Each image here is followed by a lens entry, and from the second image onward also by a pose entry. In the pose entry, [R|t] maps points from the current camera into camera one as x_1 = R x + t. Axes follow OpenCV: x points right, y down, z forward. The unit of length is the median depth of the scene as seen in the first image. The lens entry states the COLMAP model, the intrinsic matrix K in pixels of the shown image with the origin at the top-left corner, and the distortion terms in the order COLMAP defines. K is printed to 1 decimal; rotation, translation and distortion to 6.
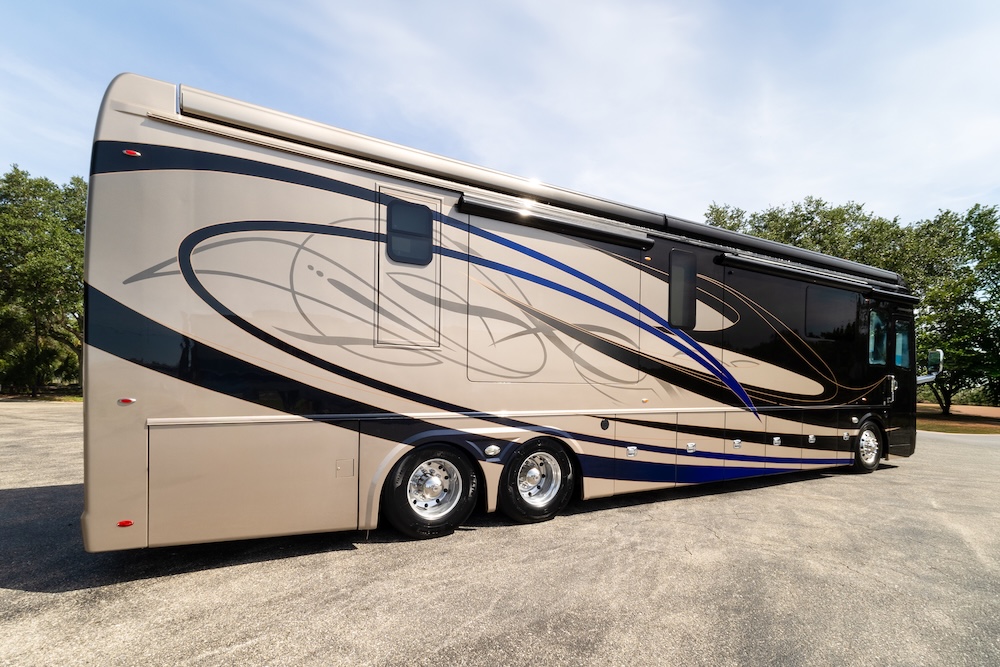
lens RADIAL K [[457.8, 0, 473.2], [0, 457.8, 388.0], [0, 0, 1]] dist [0.016833, 0.000022]
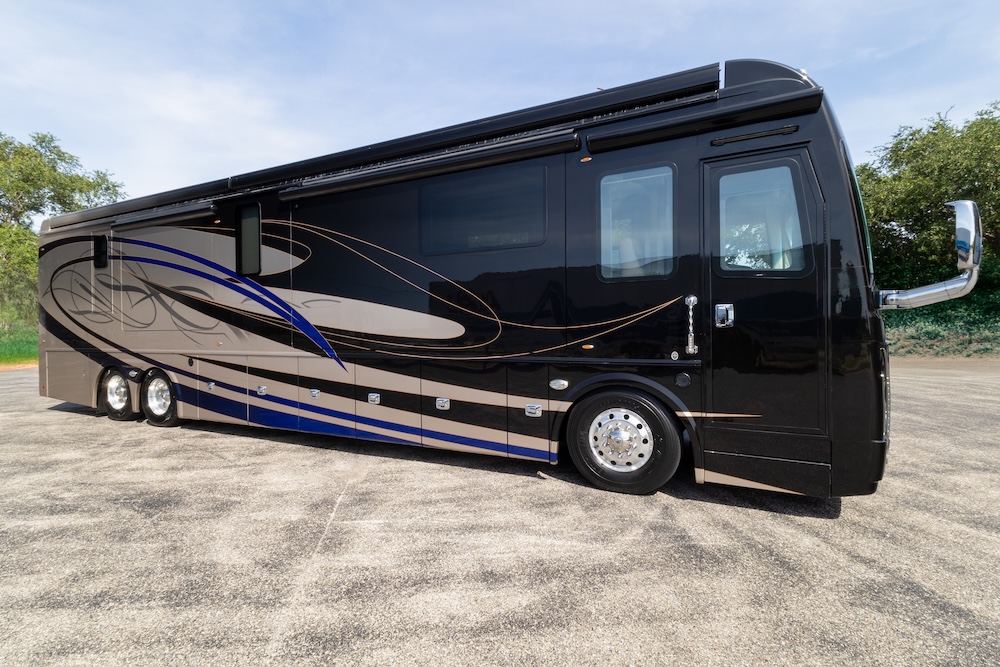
lens RADIAL K [[454.9, 0, 500.0], [0, 454.9, 333.5], [0, 0, 1]] dist [0.015629, 0.000028]
pose [[0.602852, -0.015444, -0.797703, 2.006295], [0.007182, 0.999877, -0.013931, 0.026250], [0.797821, 0.002669, 0.602889, 1.011116]]
